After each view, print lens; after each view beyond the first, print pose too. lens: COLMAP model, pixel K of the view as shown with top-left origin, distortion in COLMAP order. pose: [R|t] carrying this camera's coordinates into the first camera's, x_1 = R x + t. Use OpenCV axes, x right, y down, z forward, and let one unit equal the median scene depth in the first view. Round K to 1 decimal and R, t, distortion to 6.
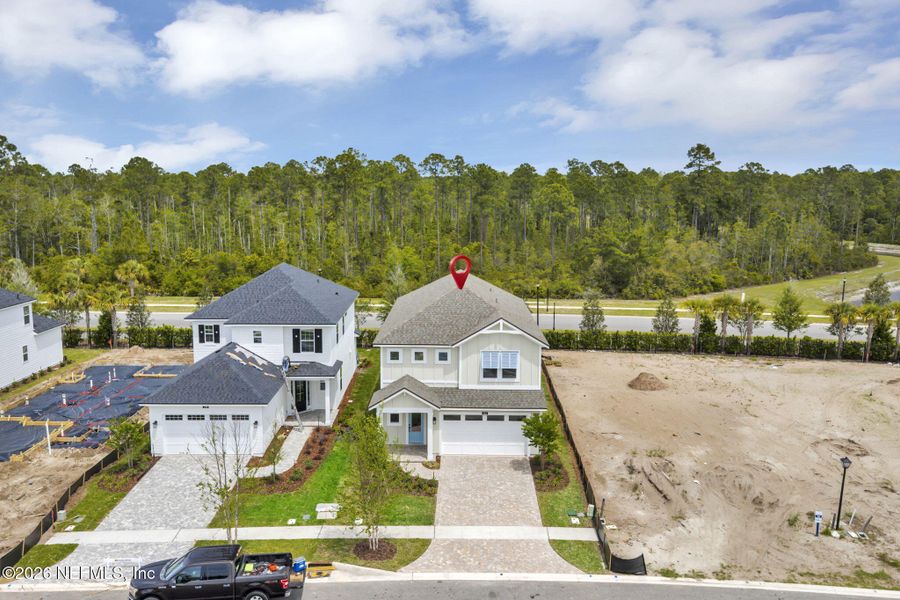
lens RADIAL K [[744.3, 0, 450.8], [0, 744.3, 306.0], [0, 0, 1]] dist [0.018839, -0.014366]
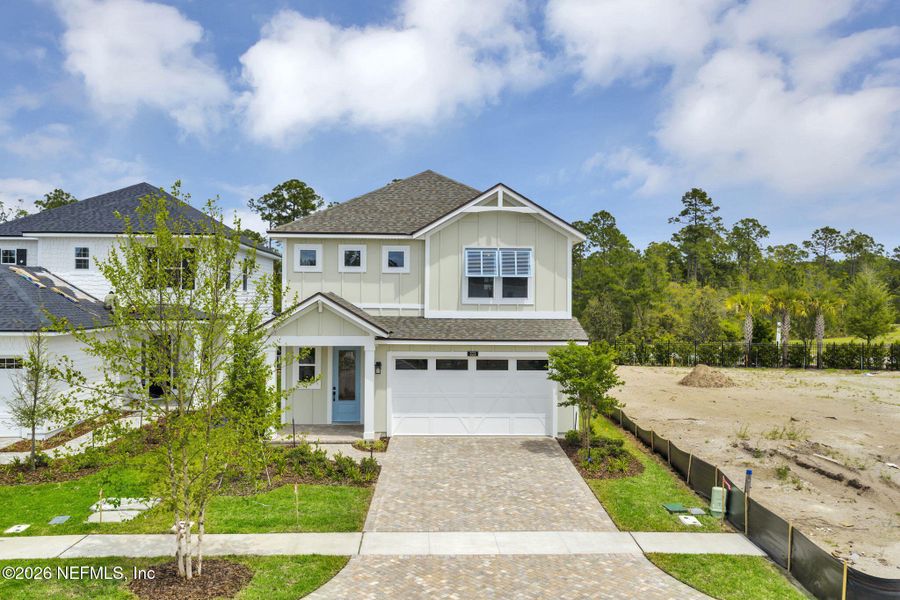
lens RADIAL K [[744.3, 0, 451.9], [0, 744.3, 297.0], [0, 0, 1]] dist [0.018839, -0.014366]
pose [[0.999179, 0.000527, 0.040507, 0.008908], [0.006150, 0.986355, -0.164518, 0.190655], [-0.040041, 0.164632, 0.985542, 0.460295]]
